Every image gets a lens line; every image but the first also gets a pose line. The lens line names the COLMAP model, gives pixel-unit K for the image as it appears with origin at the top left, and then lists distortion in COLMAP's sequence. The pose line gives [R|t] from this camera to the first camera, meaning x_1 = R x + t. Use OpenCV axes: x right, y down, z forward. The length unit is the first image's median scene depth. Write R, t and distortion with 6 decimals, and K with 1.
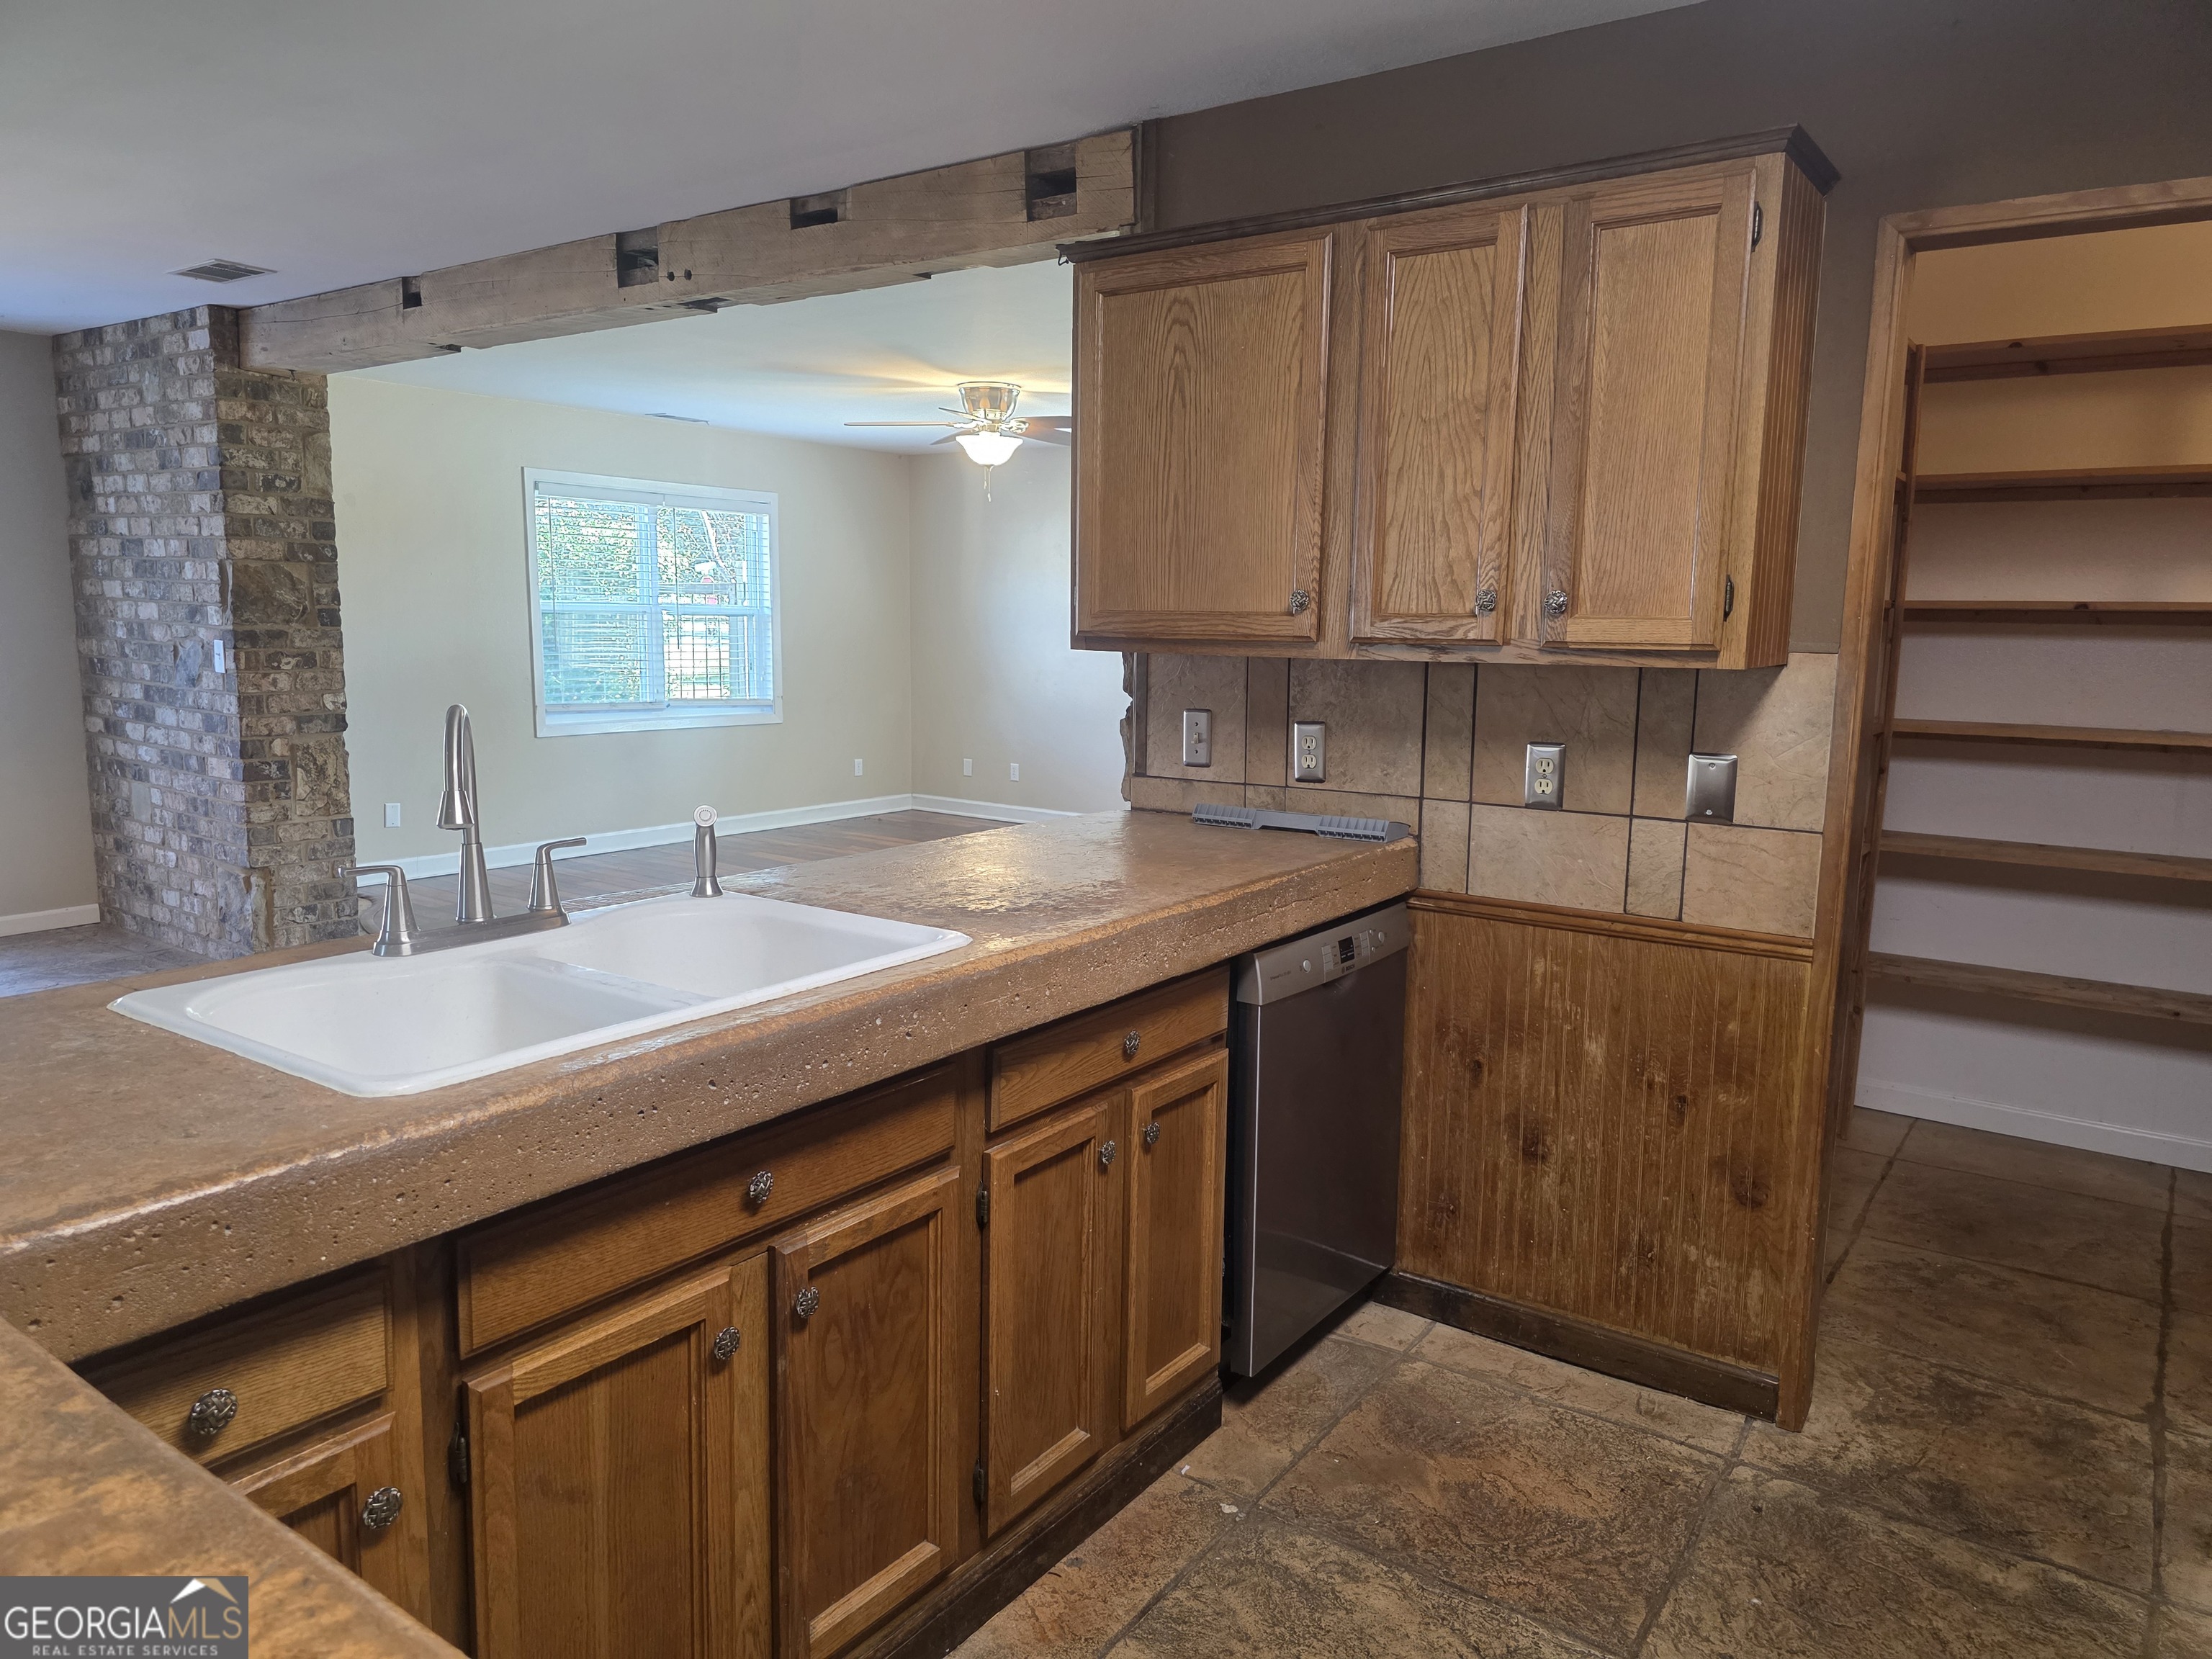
lens RADIAL K [[1456.1, 0, 1105.1], [0, 1456.1, 831.1], [0, 0, 1]] dist [0.003084, -0.024391]
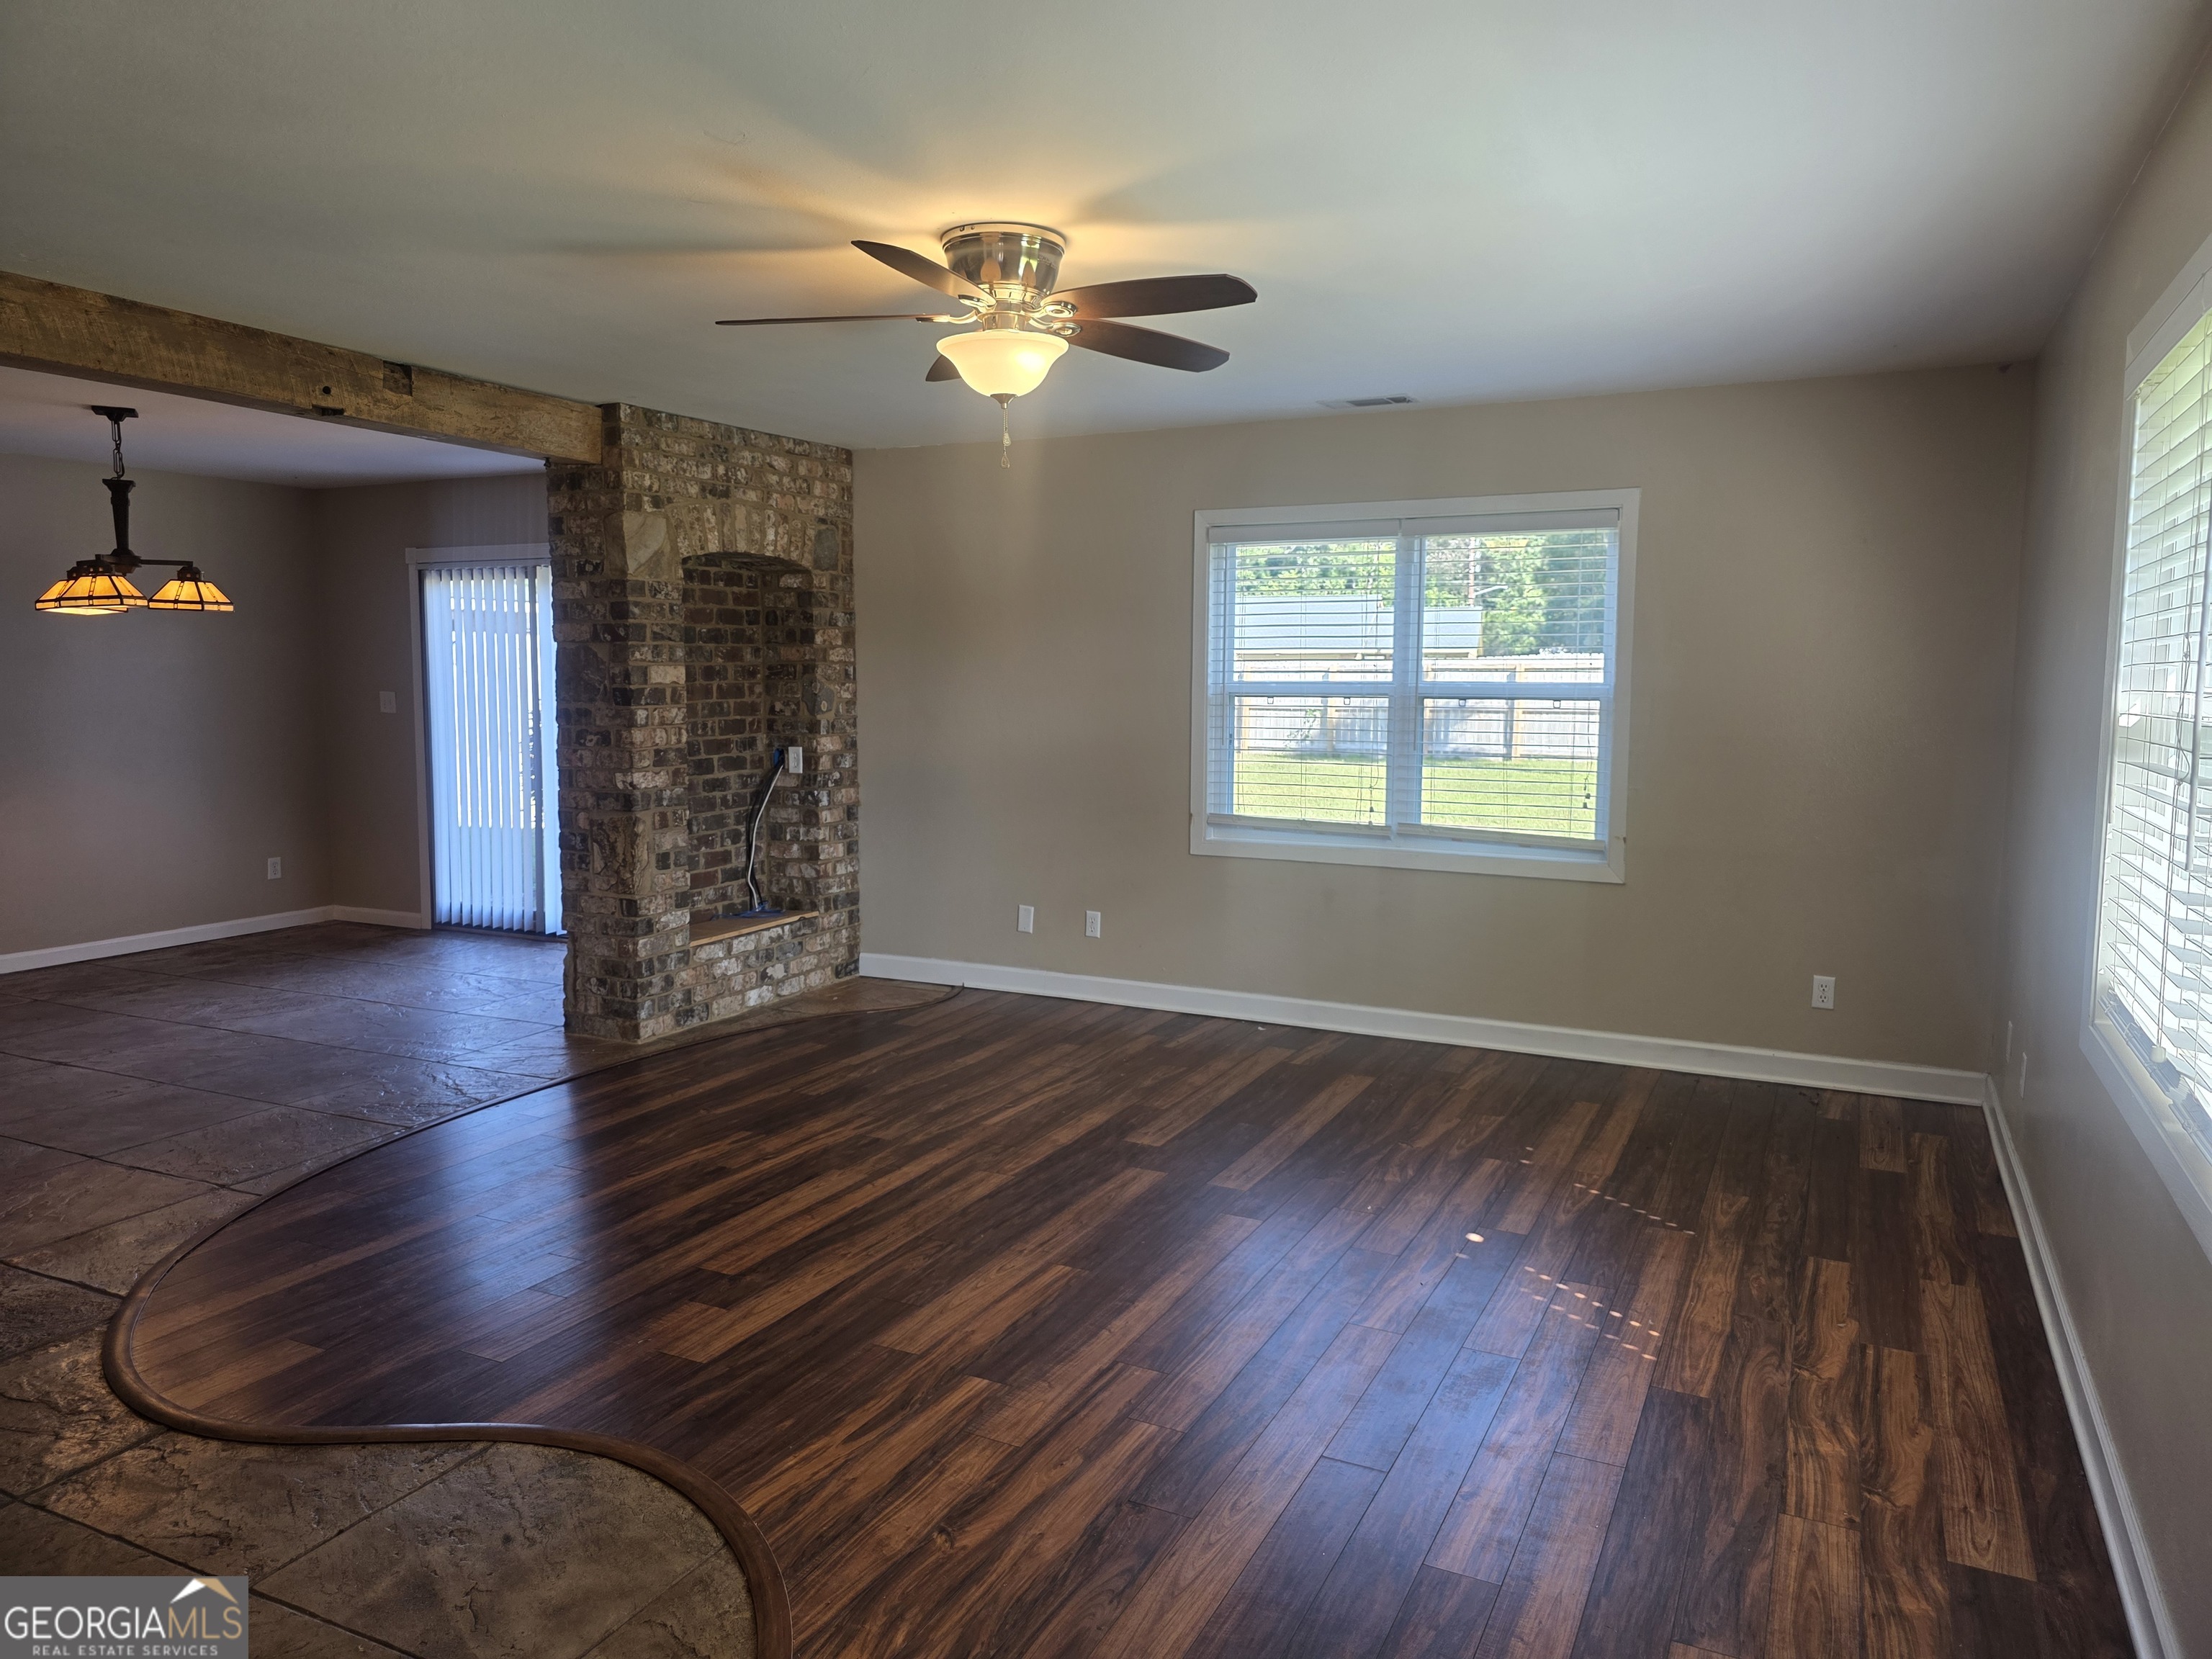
lens RADIAL K [[1456.1, 0, 1109.7], [0, 1456.1, 818.0], [0, 0, 1]] dist [0.003084, -0.024391]
pose [[0.180004, 0.079843, -0.980420, 0.511361], [-0.148711, 0.987453, 0.053113, -0.168124], [0.972360, 0.136239, 0.189619, 1.151035]]
